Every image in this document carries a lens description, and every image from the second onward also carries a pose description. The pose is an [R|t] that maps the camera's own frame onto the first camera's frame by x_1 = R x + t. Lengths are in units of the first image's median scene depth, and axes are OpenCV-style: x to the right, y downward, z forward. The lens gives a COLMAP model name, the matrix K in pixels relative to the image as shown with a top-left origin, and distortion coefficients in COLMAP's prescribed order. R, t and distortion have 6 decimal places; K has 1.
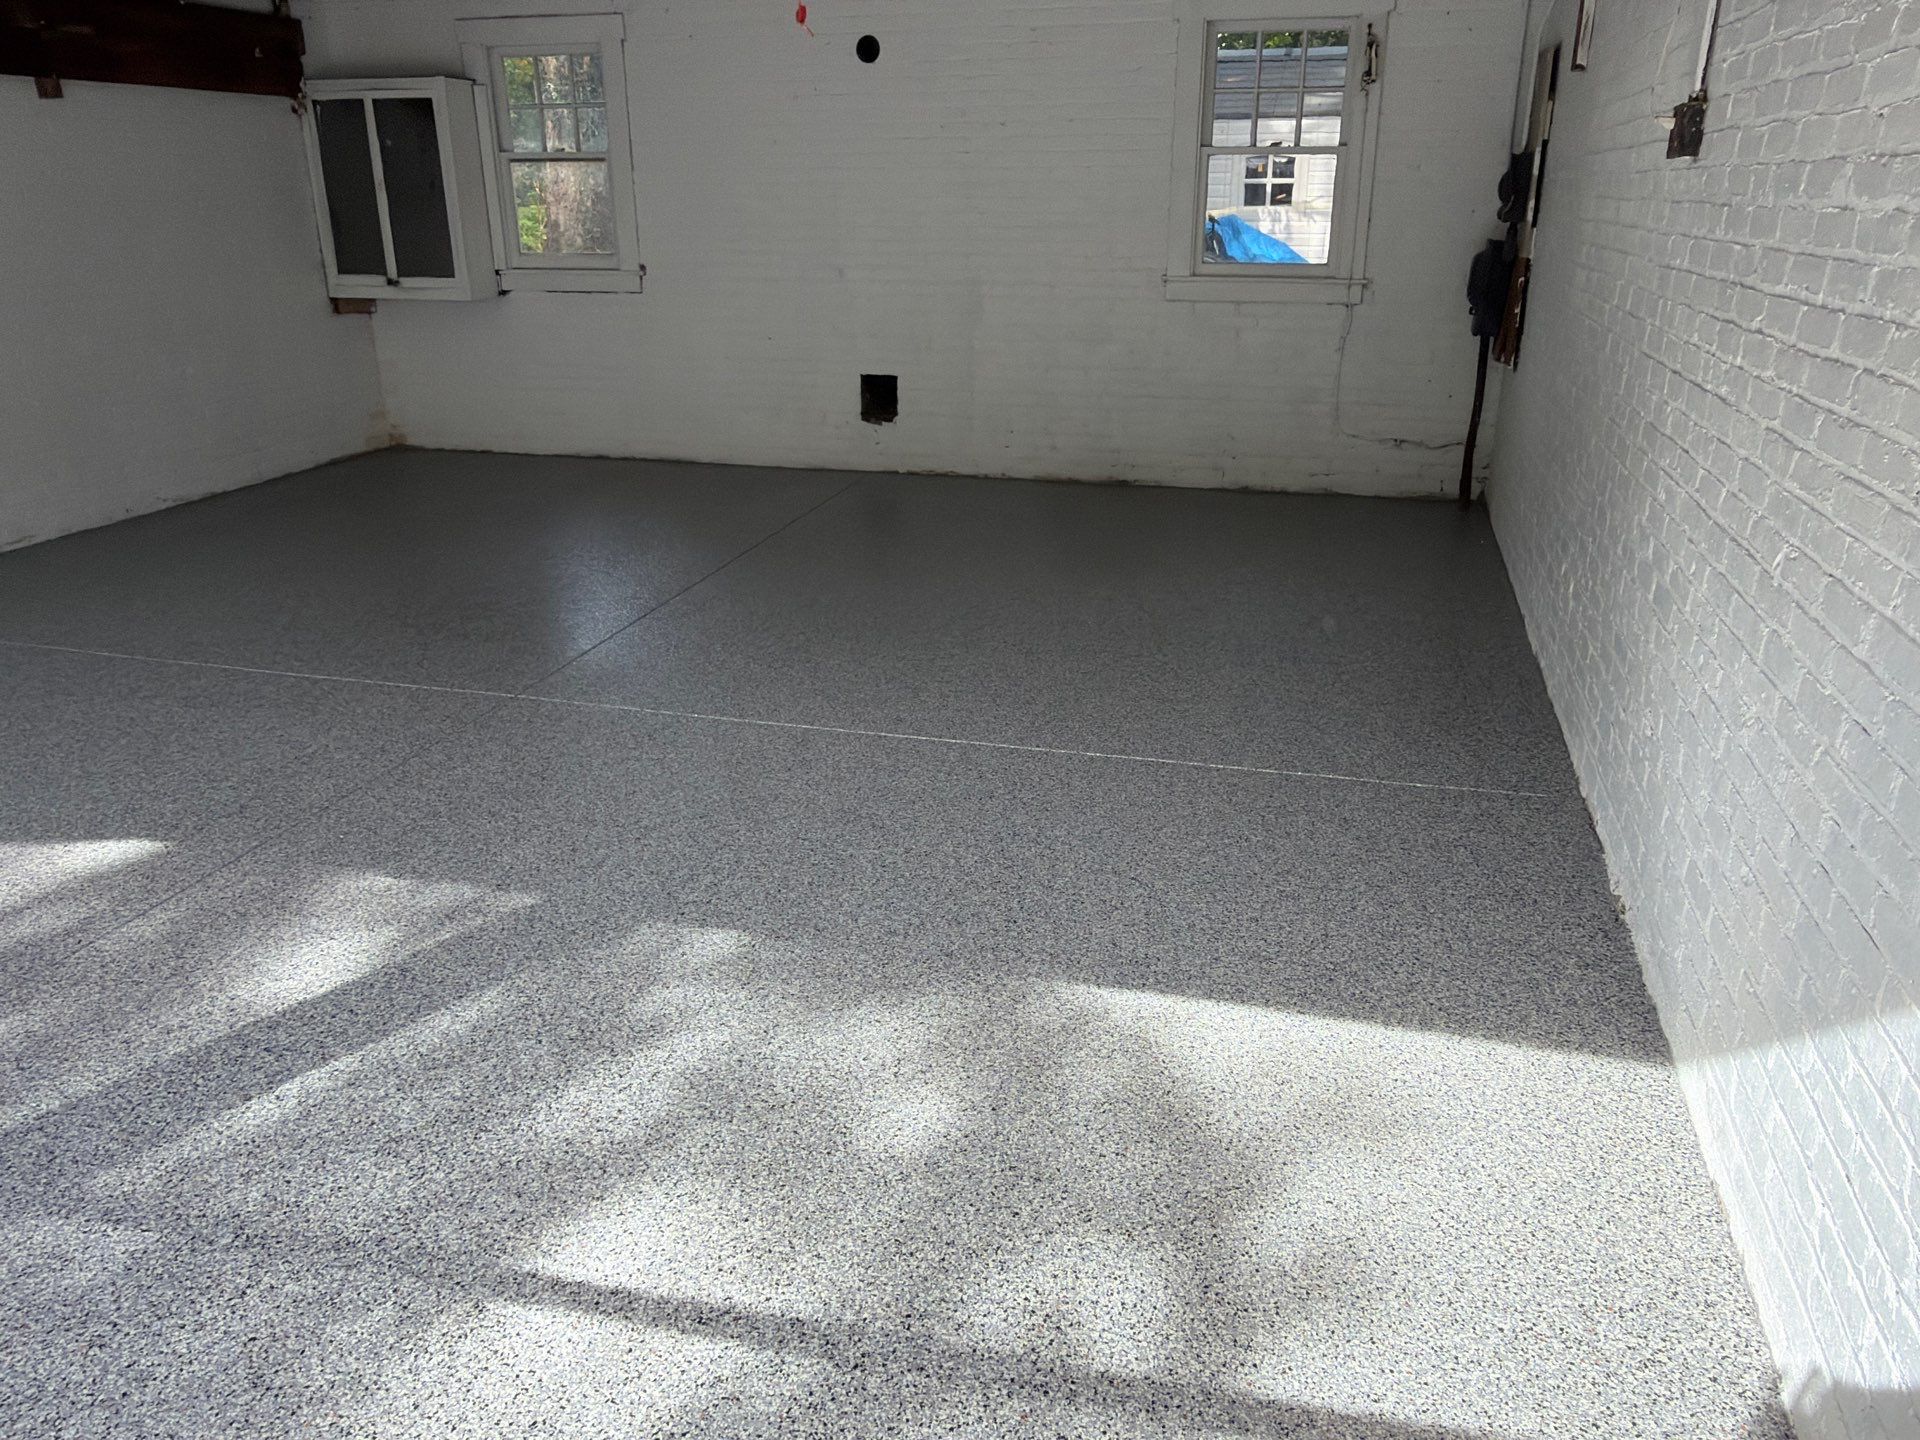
lens RADIAL K [[1374.3, 0, 960.0], [0, 1374.3, 720.0], [0, 0, 1]] dist [-0.000570, 0.000336]
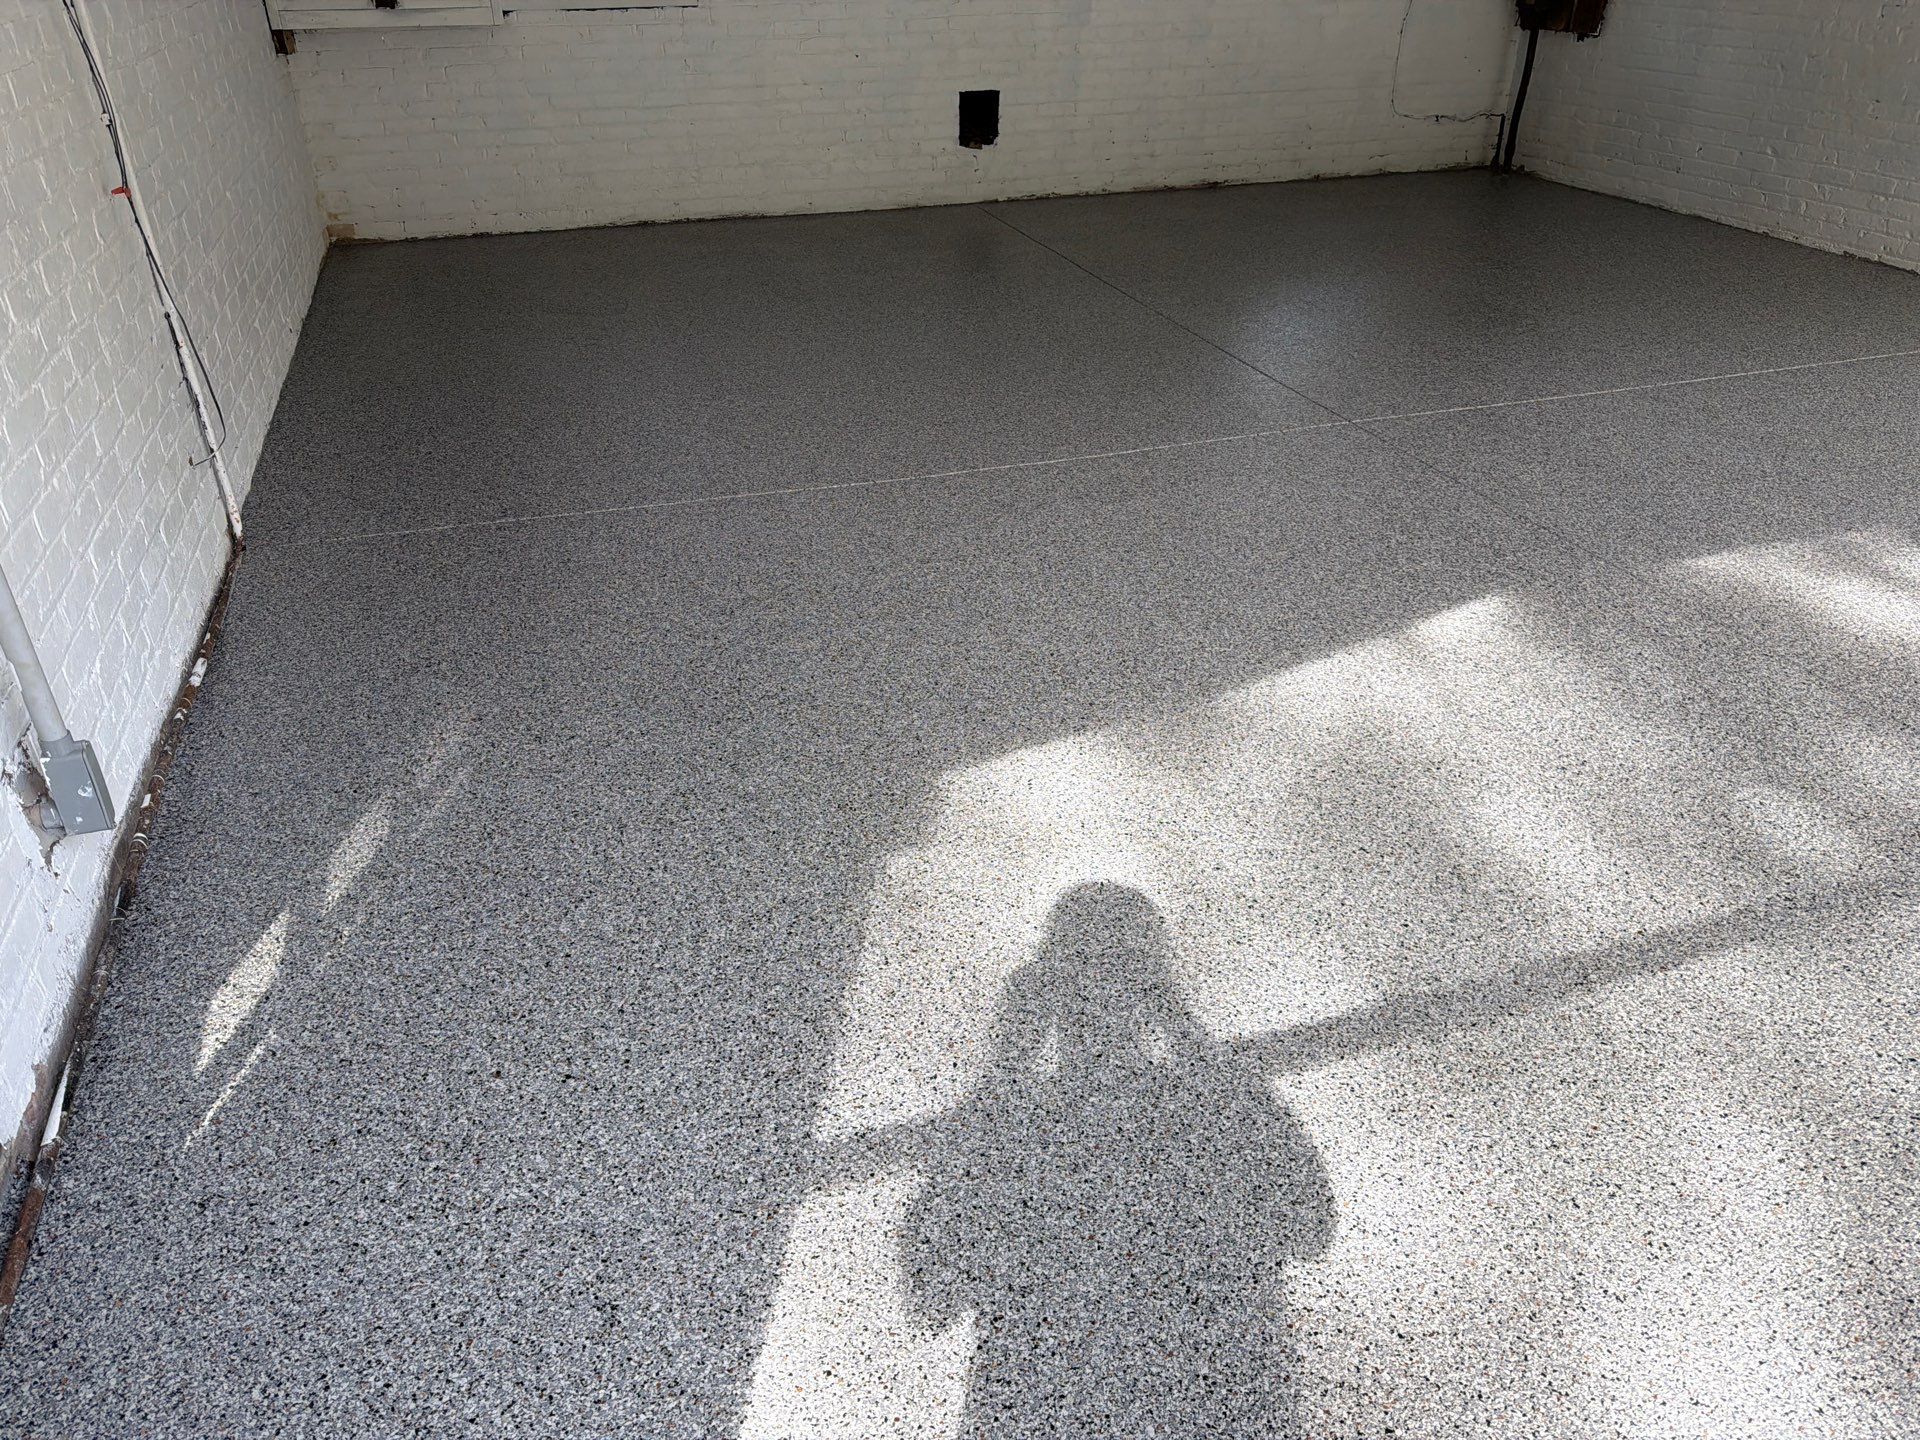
lens RADIAL K [[1355.4, 0, 949.7], [0, 1355.4, 732.9], [0, 0, 1]] dist [0.028420, -0.029317]
pose [[0.836108, -0.285708, 0.468289, -1.361969], [0.202391, 0.954101, 0.220746, -0.097322], [-0.509864, -0.089790, 0.855556, 0.401635]]
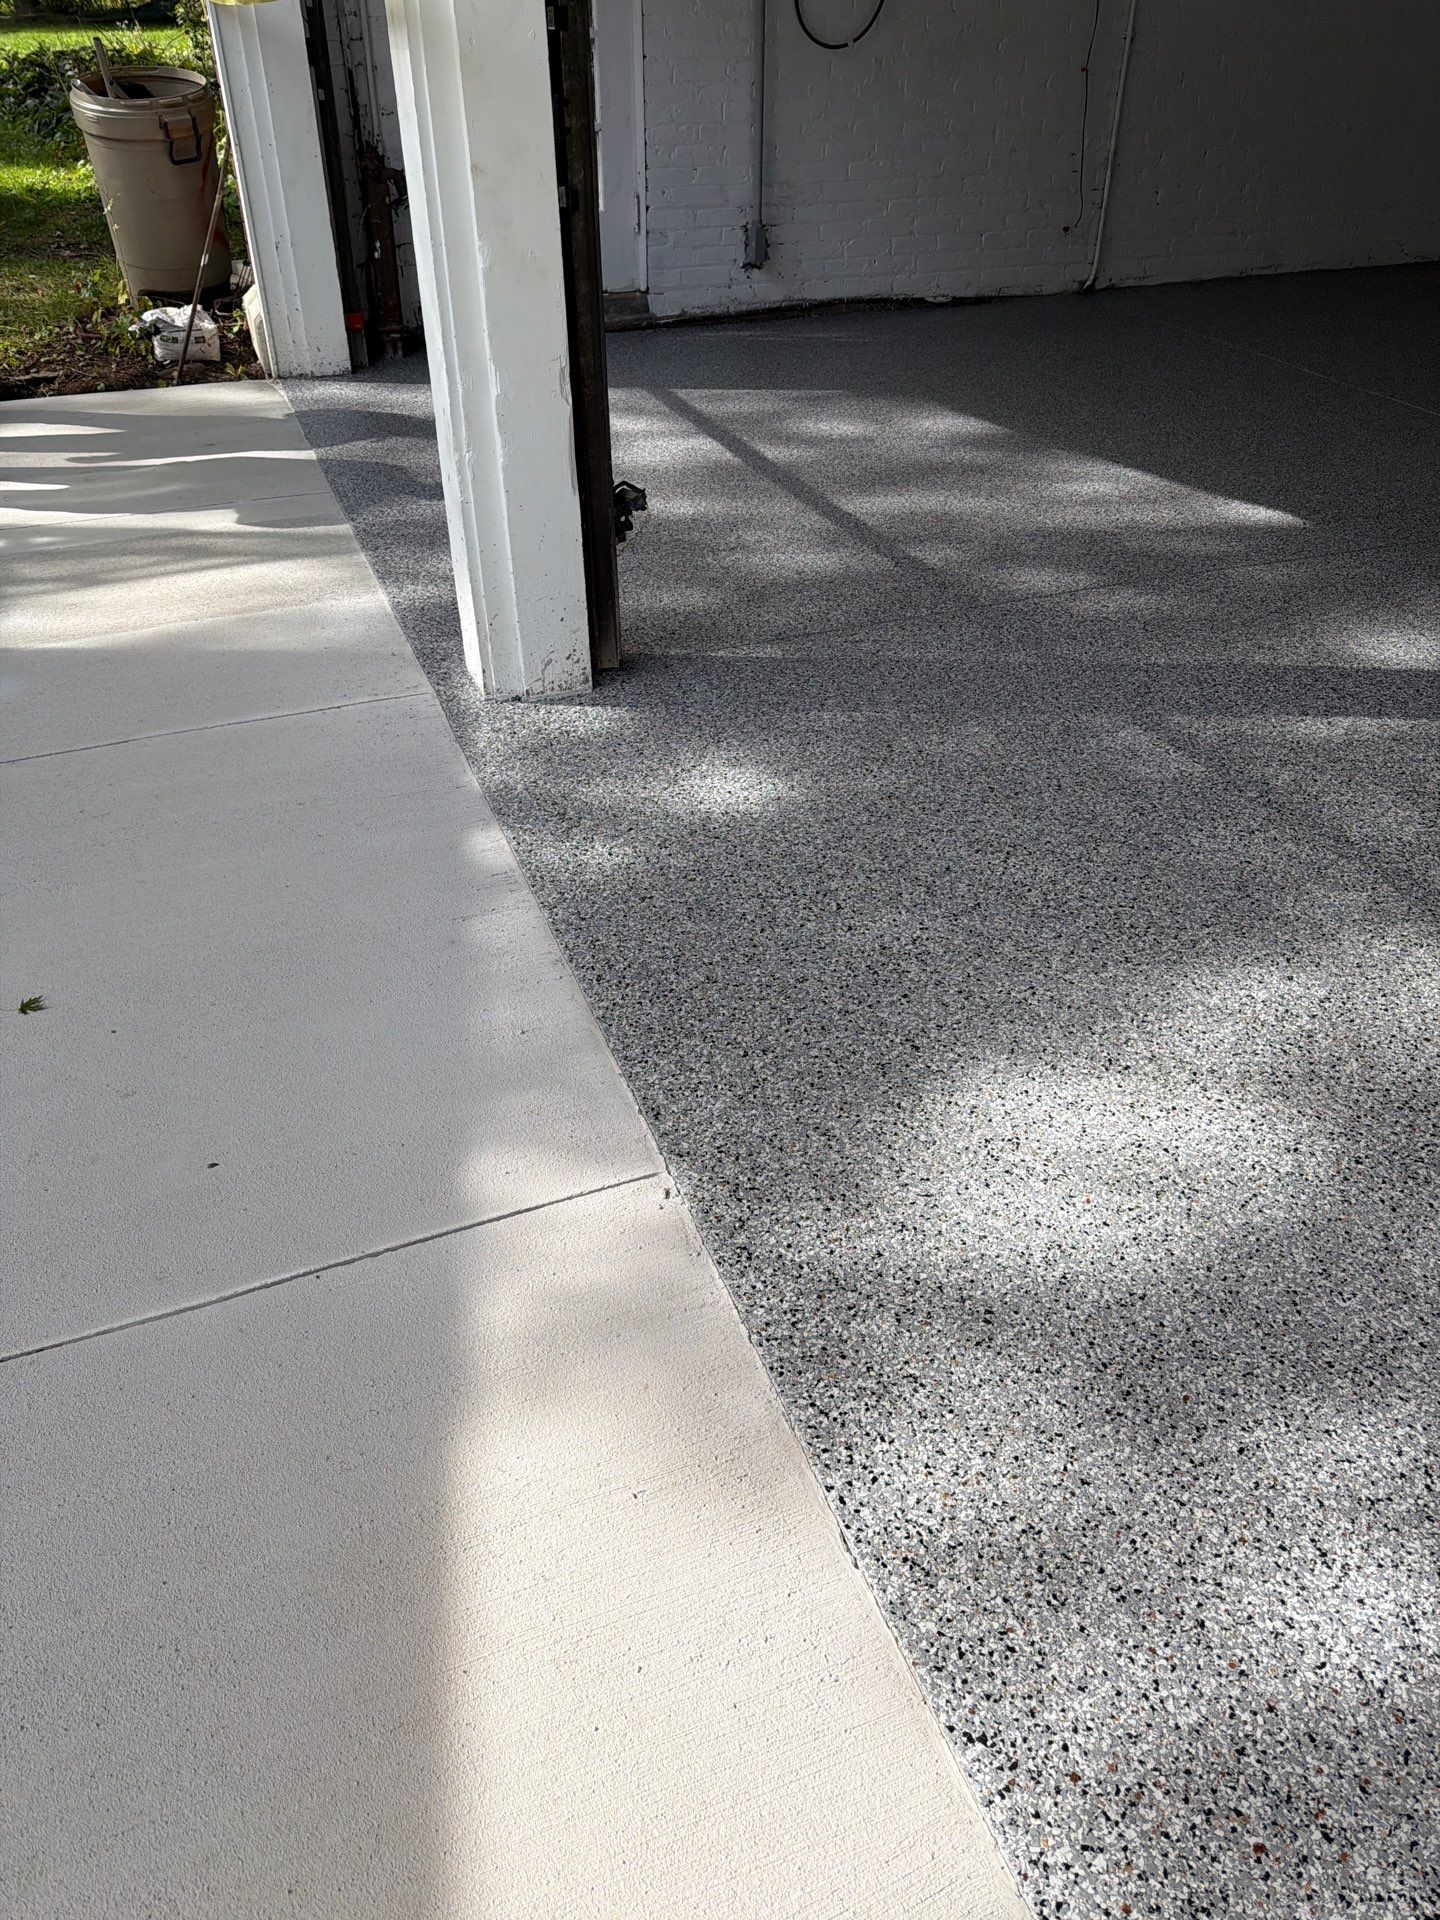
lens RADIAL K [[1355.4, 0, 712.2], [0, 1355.4, 955.2], [0, 0, 1]] dist [0.028420, -0.029317]
pose [[0.590156, 0.475232, -0.652587, 0.002985], [-0.294781, 0.879407, 0.373828, 0.126400], [0.751545, -0.028247, 0.659077, -0.056481]]
